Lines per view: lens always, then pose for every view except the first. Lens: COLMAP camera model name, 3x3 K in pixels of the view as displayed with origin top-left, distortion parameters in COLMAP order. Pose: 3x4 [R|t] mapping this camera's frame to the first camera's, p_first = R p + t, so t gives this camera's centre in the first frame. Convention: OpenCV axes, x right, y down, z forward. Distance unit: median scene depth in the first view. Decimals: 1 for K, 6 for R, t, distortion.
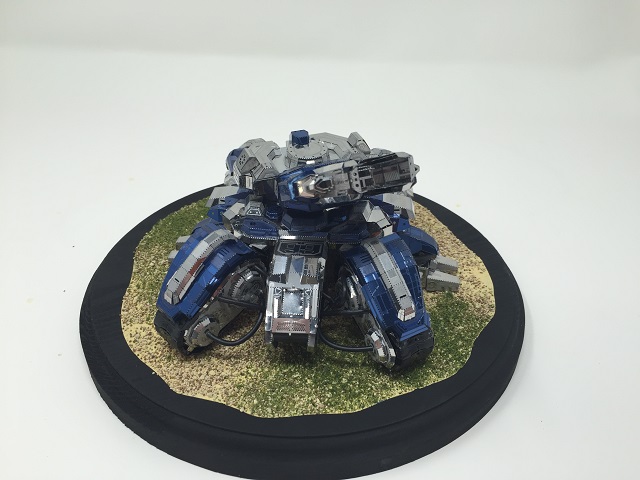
lens RADIAL K [[570.2, 0, 319.2], [0, 570.2, 240.3], [0, 0, 1]] dist [0.055424, -0.002940]
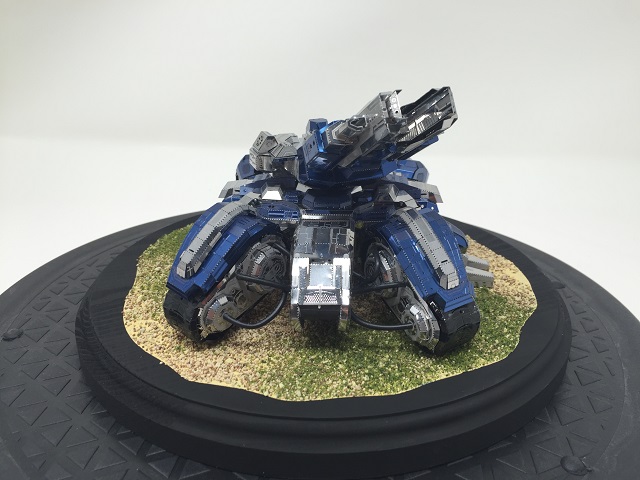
lens RADIAL K [[570.2, 0, 319.4], [0, 570.2, 239.3], [0, 0, 1]] dist [0.055424, -0.002940]
pose [[0.999526, -0.019321, 0.023973, -0.066349], [0.023636, 0.980469, -0.195251, 0.222245], [-0.019732, 0.195725, 0.980460, 0.108070]]
